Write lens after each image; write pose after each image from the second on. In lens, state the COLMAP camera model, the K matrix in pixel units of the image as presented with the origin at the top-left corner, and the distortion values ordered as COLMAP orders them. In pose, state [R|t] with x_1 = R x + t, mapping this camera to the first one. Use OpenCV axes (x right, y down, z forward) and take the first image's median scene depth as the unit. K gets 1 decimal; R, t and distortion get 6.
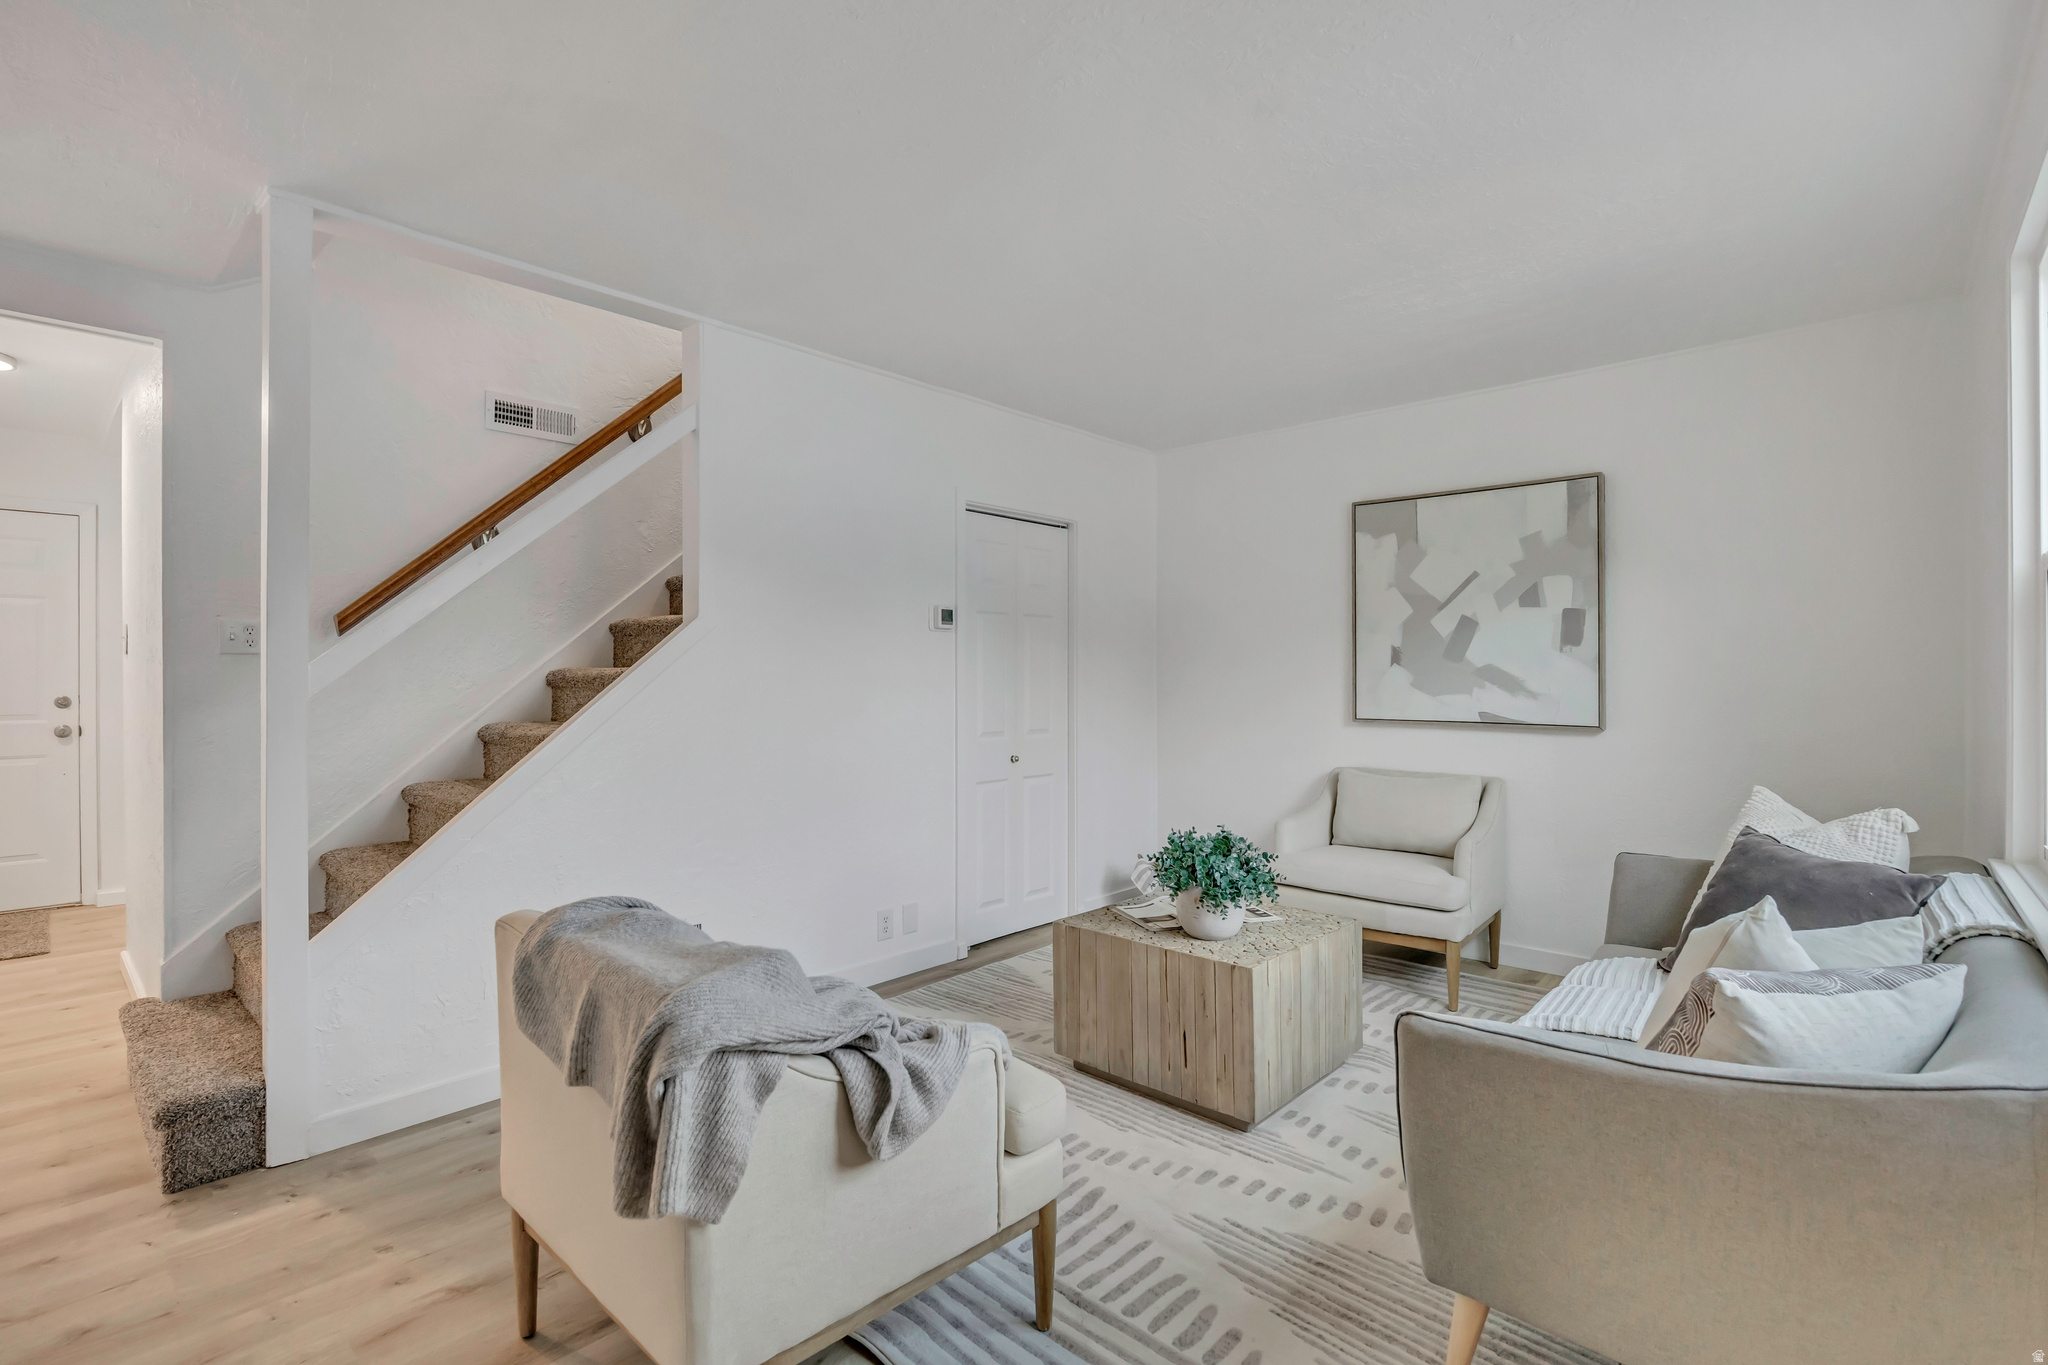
lens RADIAL K [[948.5, 0, 1032.9], [0, 948.5, 679.4], [0, 0, 1]] dist [-0.000620, 0.000069]
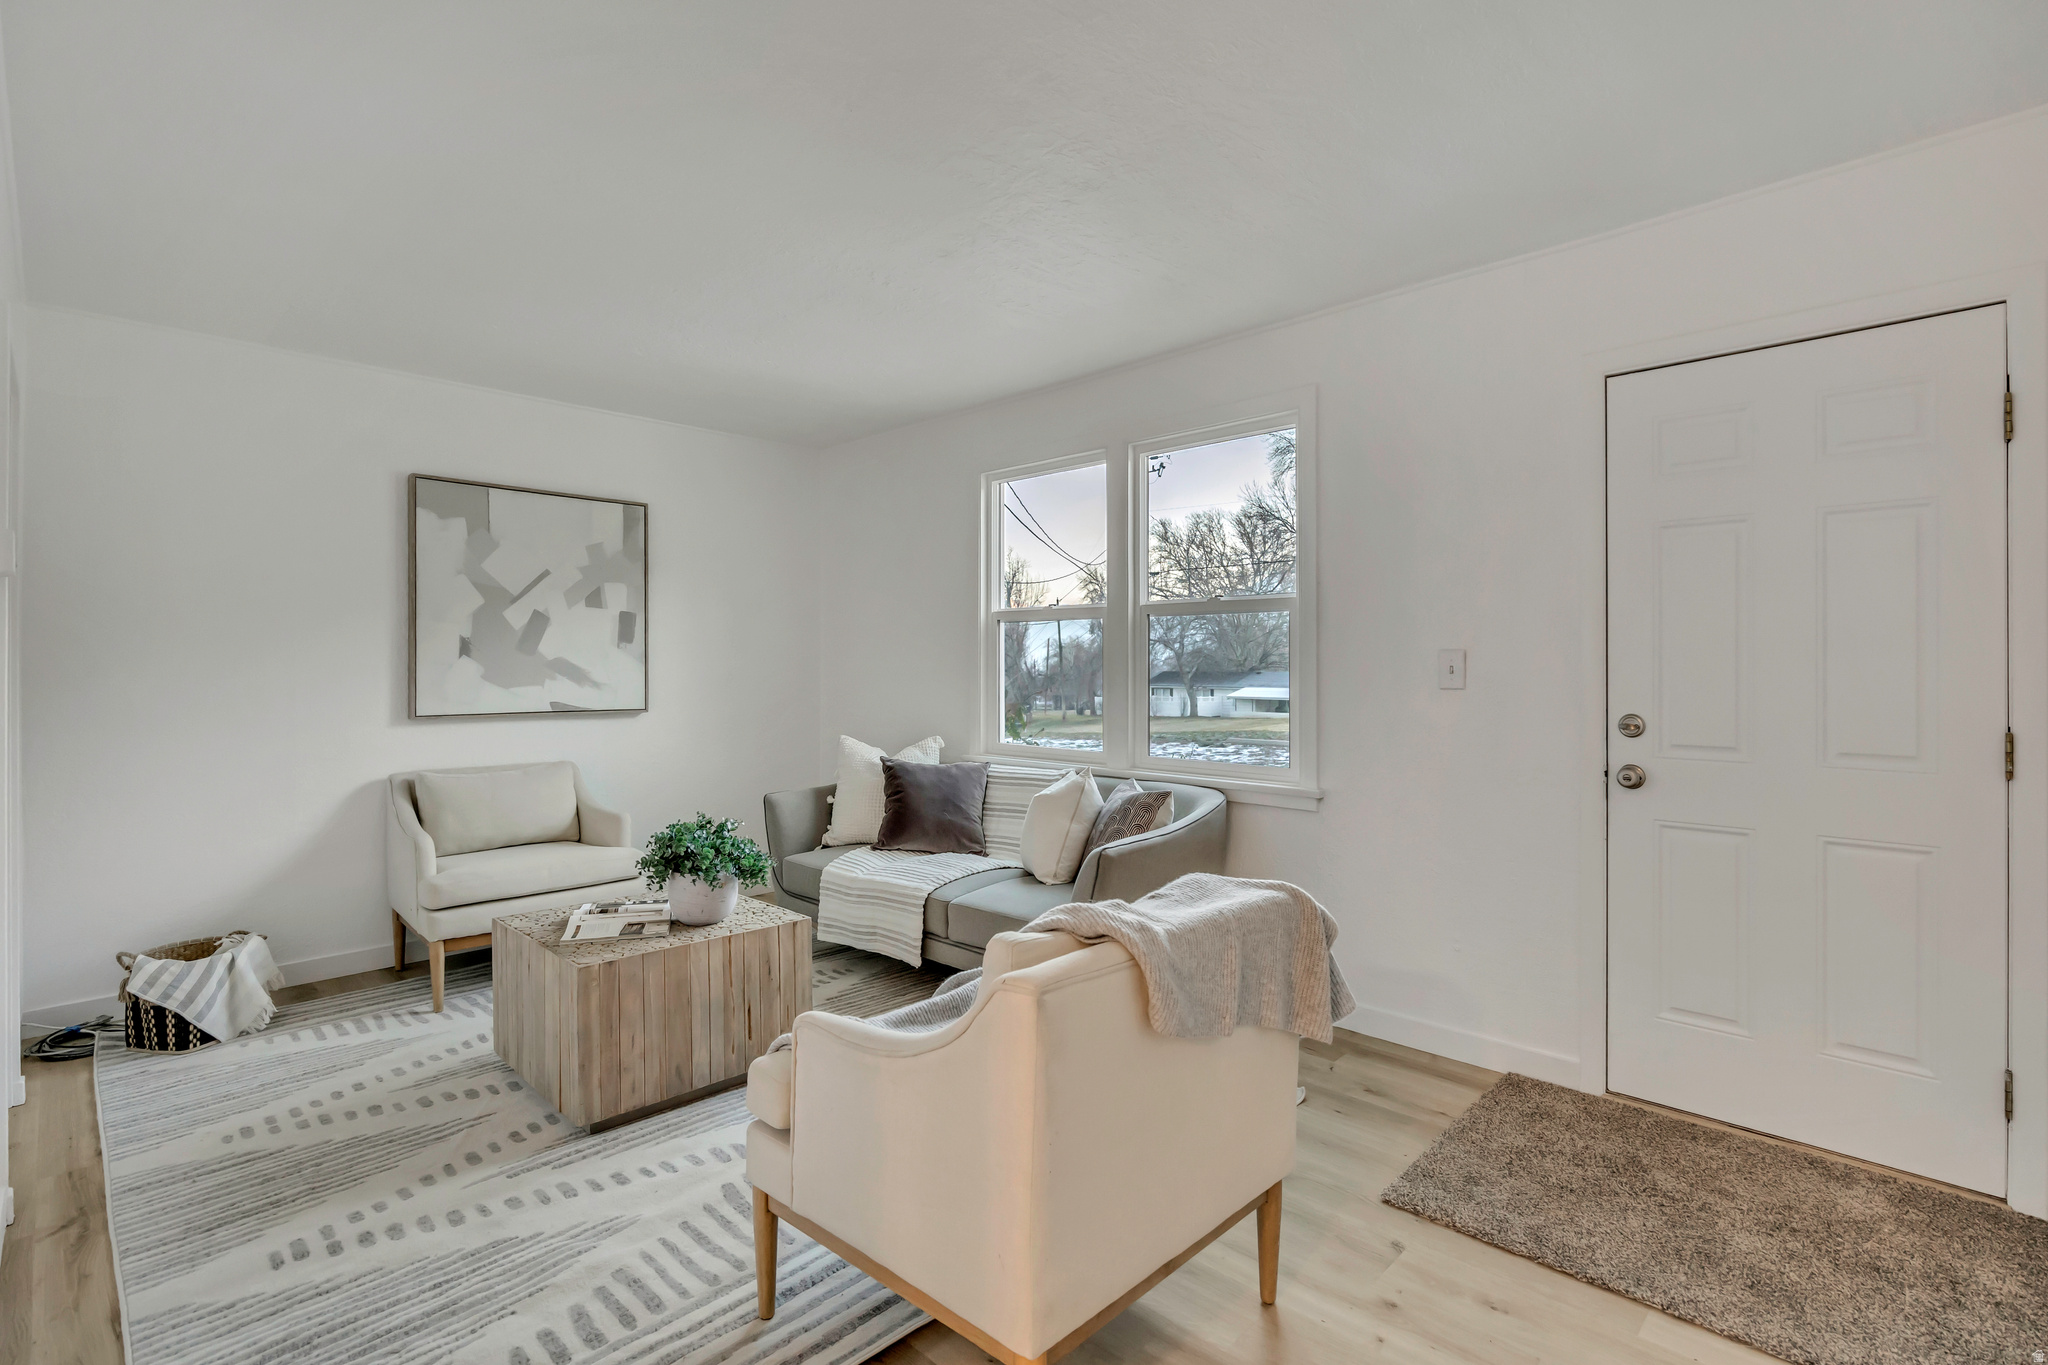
lens RADIAL K [[948.5, 0, 1032.9], [0, 948.5, 679.4], [0, 0, 1]] dist [-0.000620, 0.000069]
pose [[0.012549, -0.013639, 0.999828, -0.601288], [0.003535, 0.999901, 0.013595, -0.003671], [-0.999915, 0.003364, 0.012596, 0.453569]]
